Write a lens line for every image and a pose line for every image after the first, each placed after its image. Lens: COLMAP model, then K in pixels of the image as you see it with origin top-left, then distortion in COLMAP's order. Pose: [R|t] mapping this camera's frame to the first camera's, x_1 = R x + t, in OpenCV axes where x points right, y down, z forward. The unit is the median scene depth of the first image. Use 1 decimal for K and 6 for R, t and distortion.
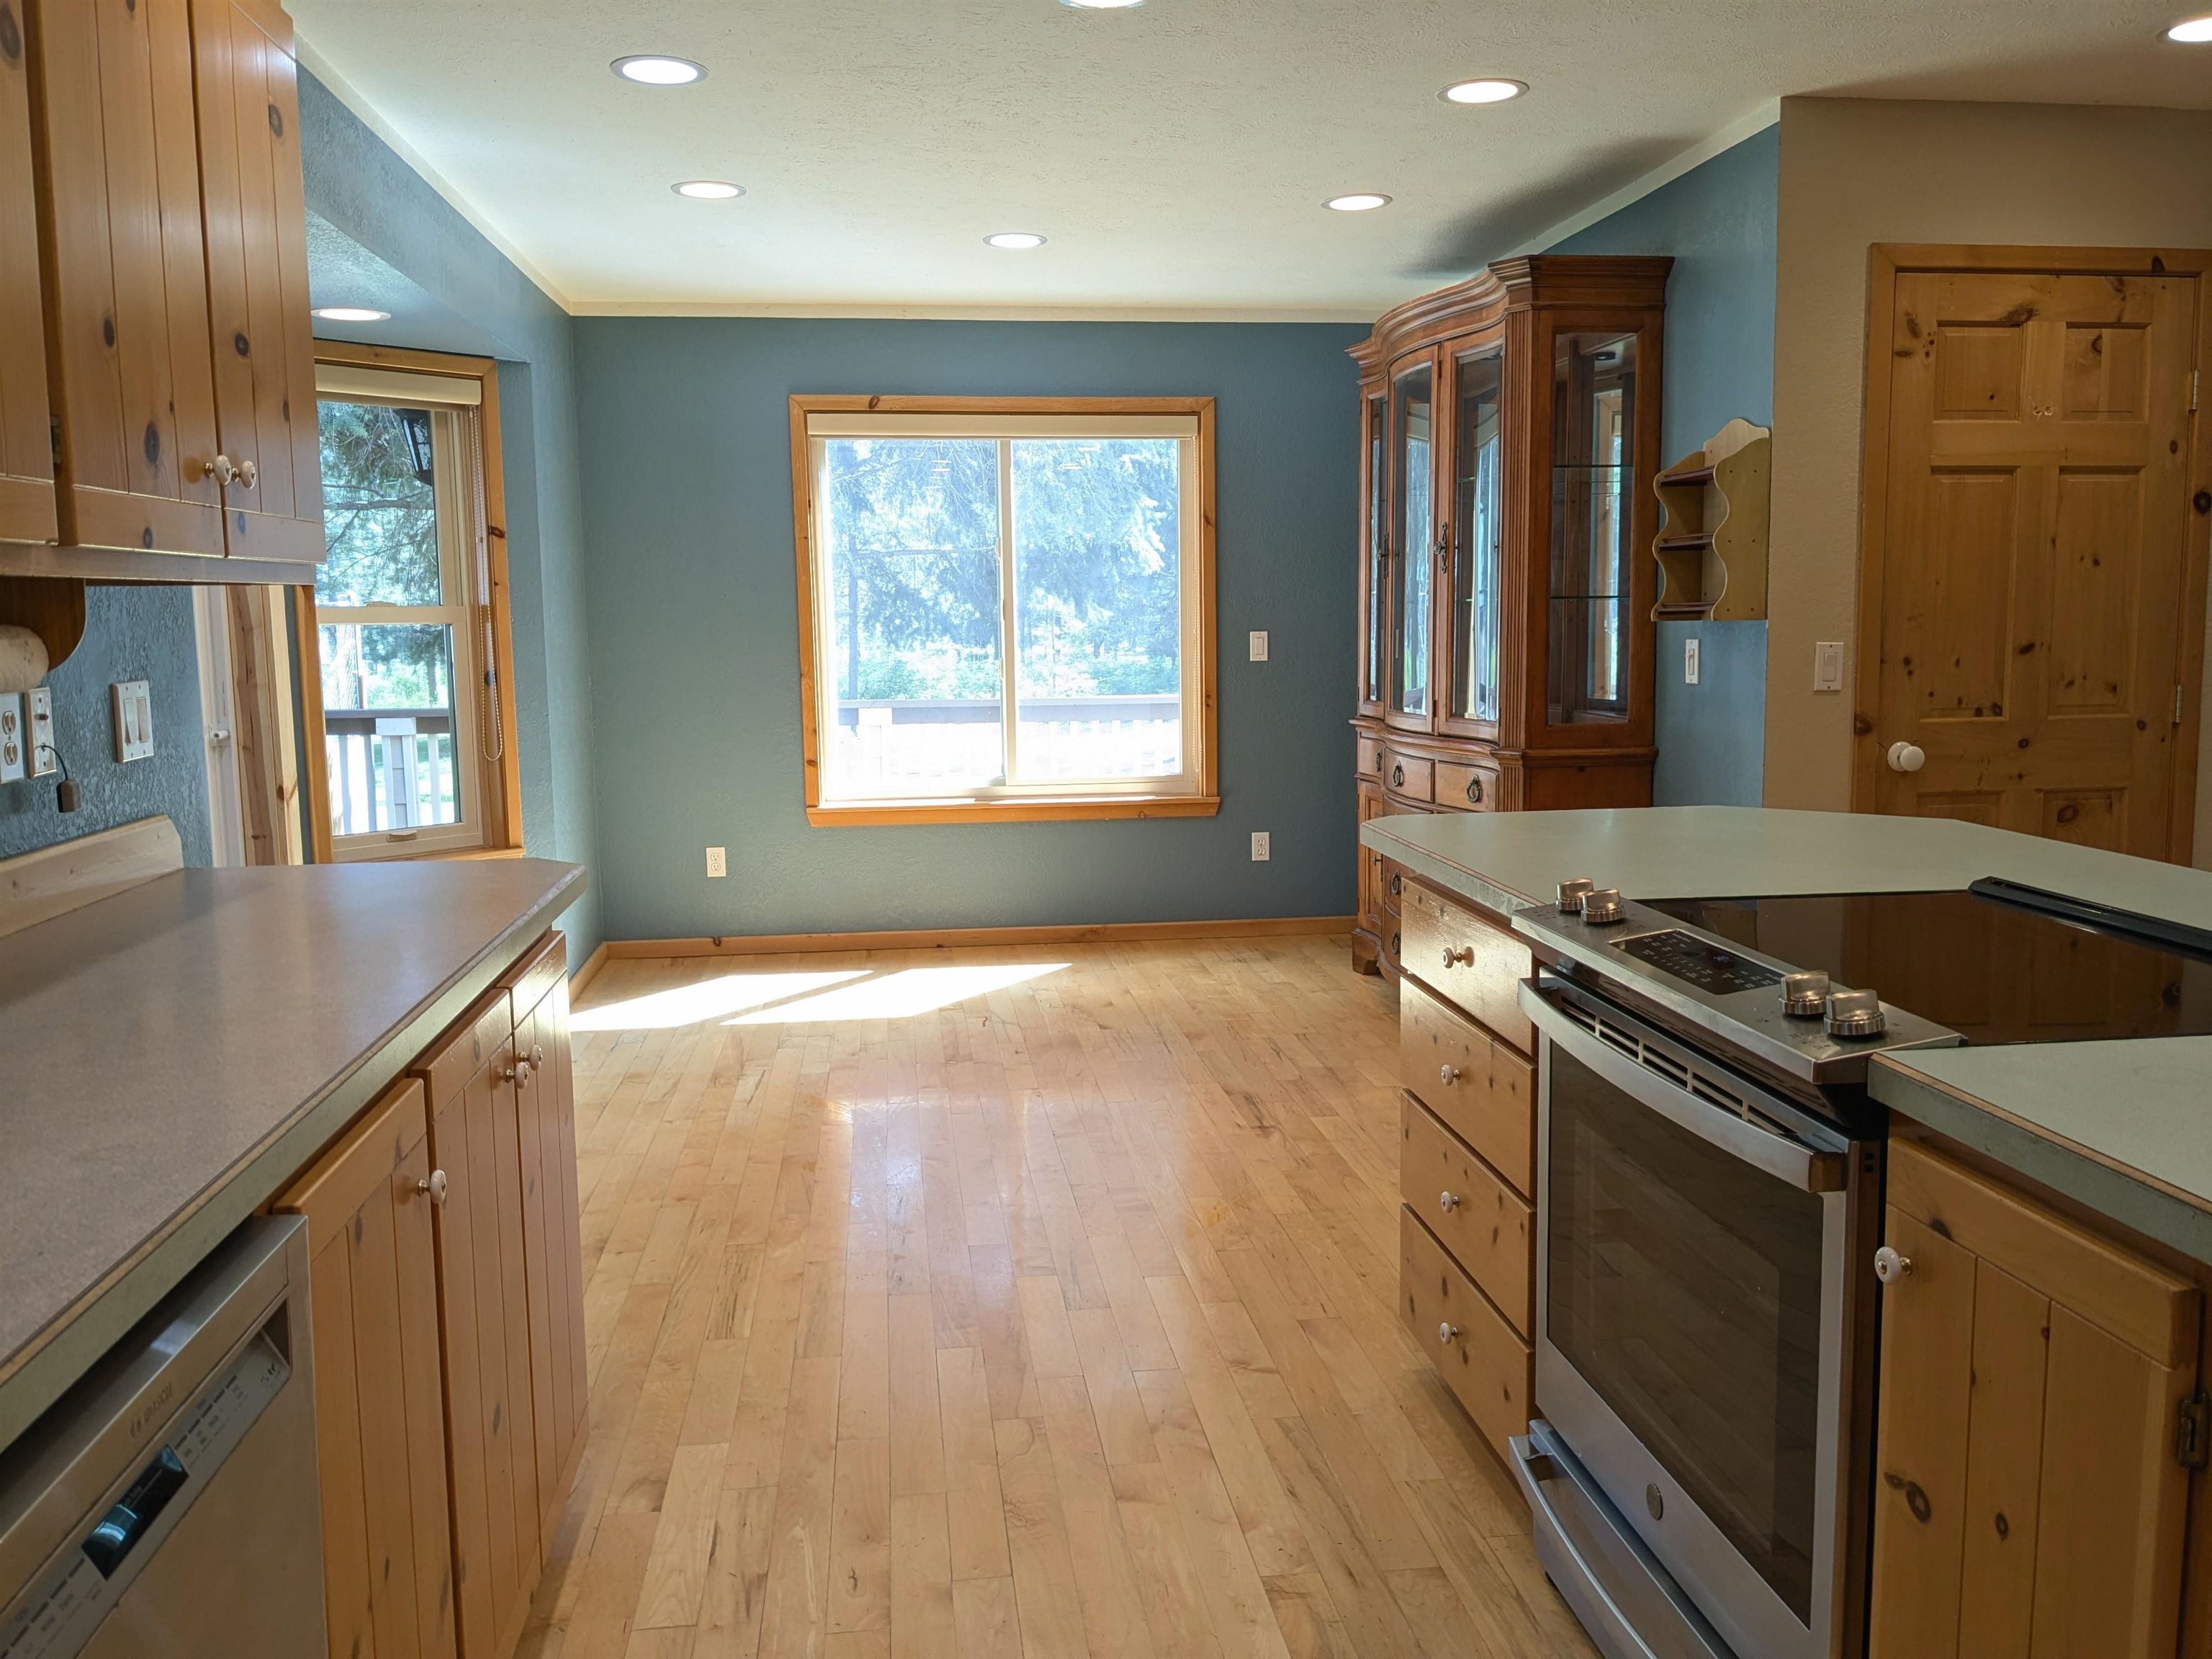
lens RADIAL K [[1703.2, 0, 1099.6], [0, 1703.2, 805.7], [0, 0, 1]] dist [0.010064, -0.039426]
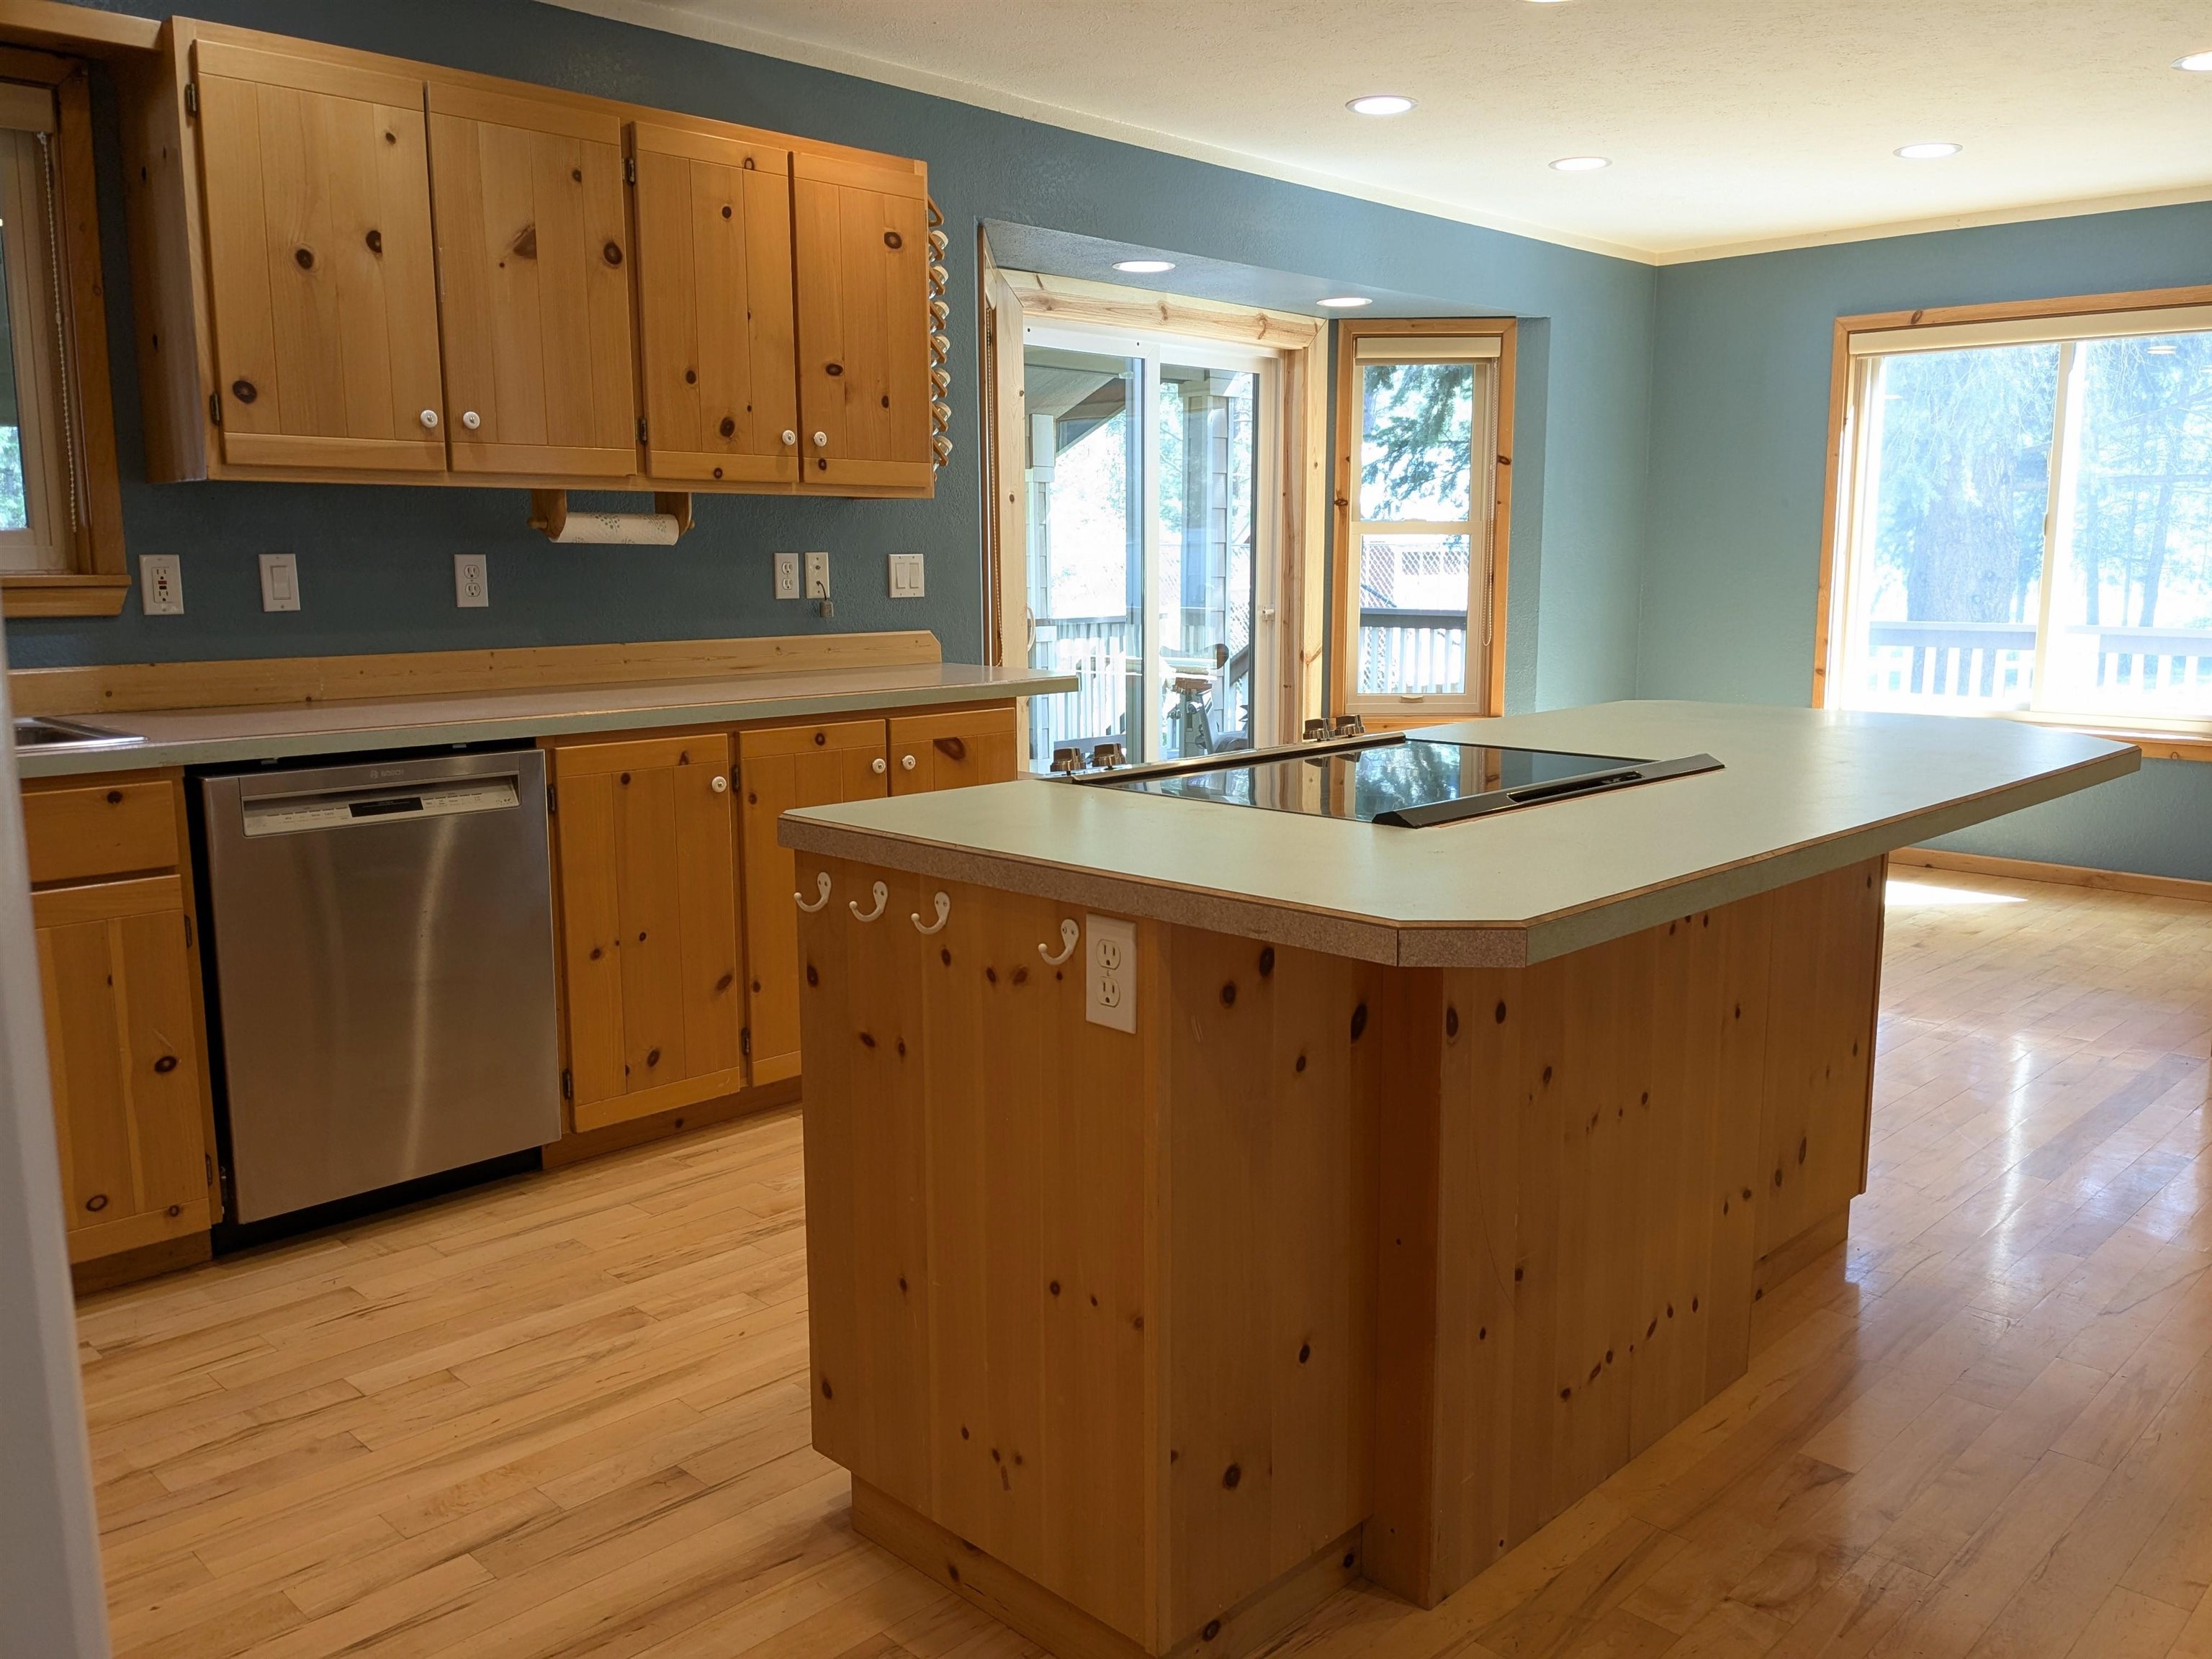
lens RADIAL K [[1691.2, 0, 1106.0], [0, 1691.2, 829.5], [0, 0, 1]] dist [0.003249, -0.072677]
pose [[0.606540, 0.137579, -0.783059, 0.587346], [-0.091626, 0.990448, 0.103044, 0.006108], [0.789756, 0.009248, 0.613352, 0.027445]]
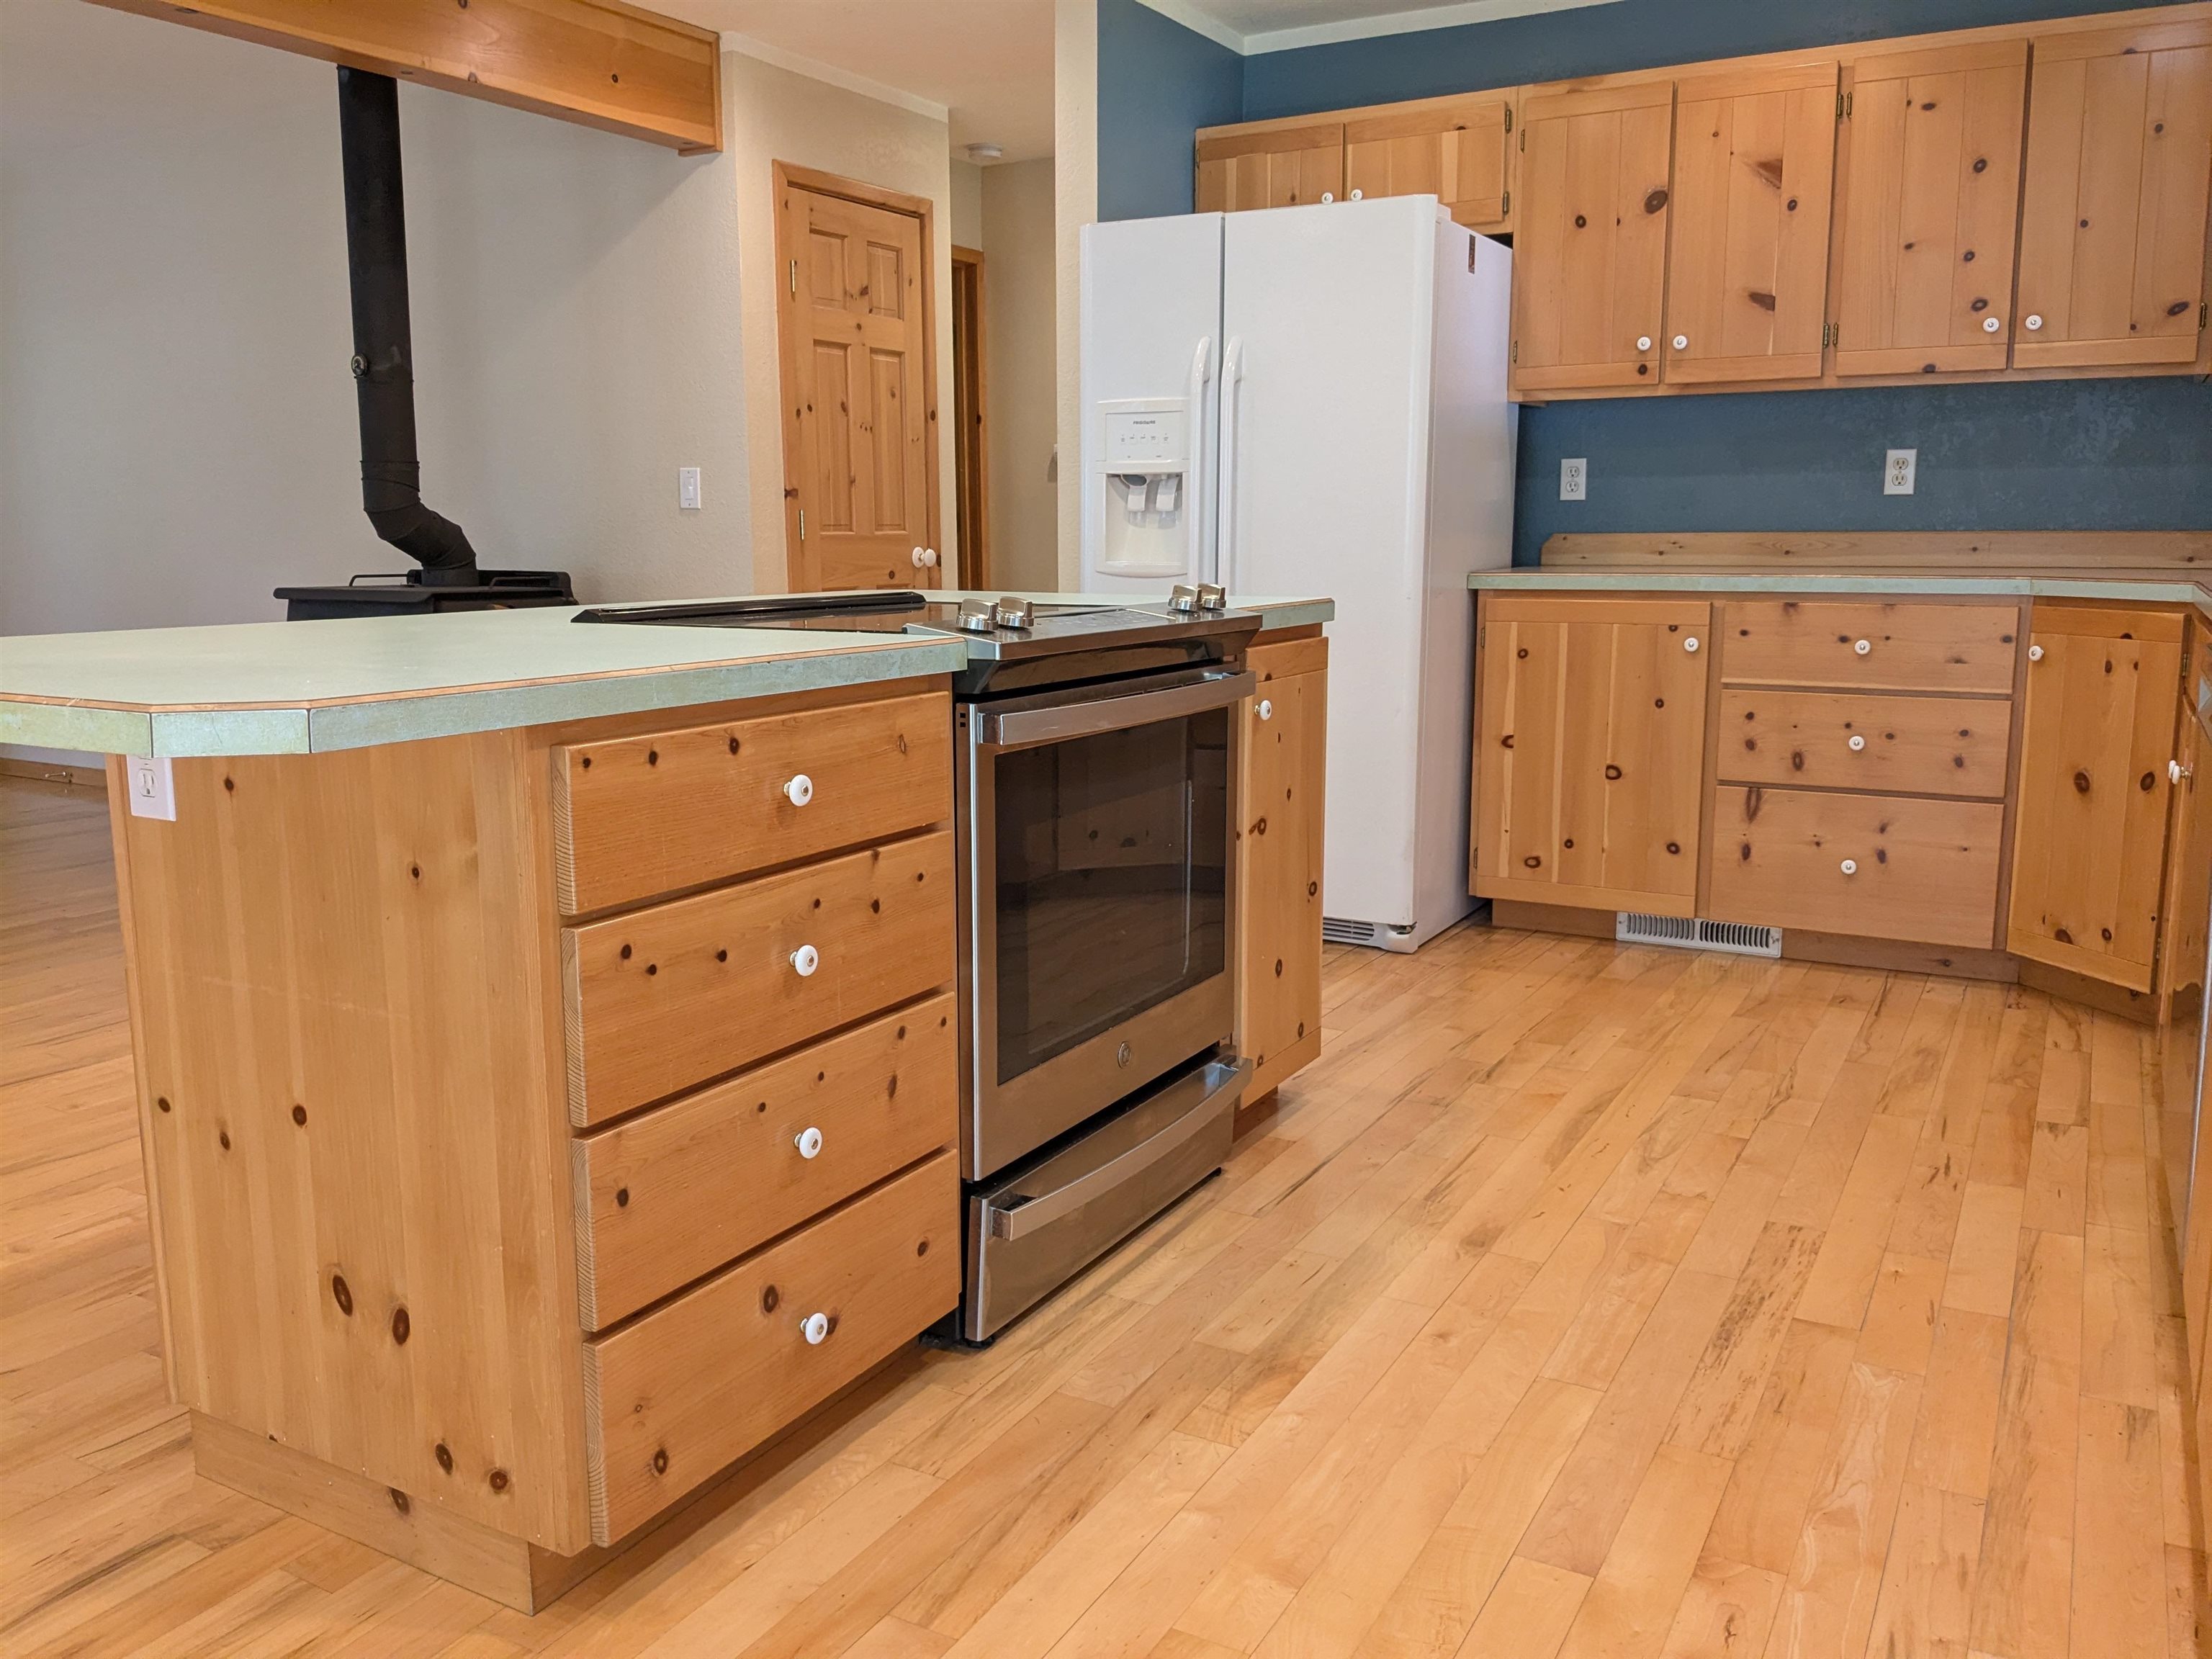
lens RADIAL K [[1754.8, 0, 1102.3], [0, 1754.8, 816.3], [0, 0, 1]] dist [0.030076, -0.066261]
pose [[-0.800833, -0.083207, 0.593080, -0.182674], [0.079165, 0.966904, 0.242549, -0.035495], [-0.593633, 0.241193, -0.767741, 0.857683]]
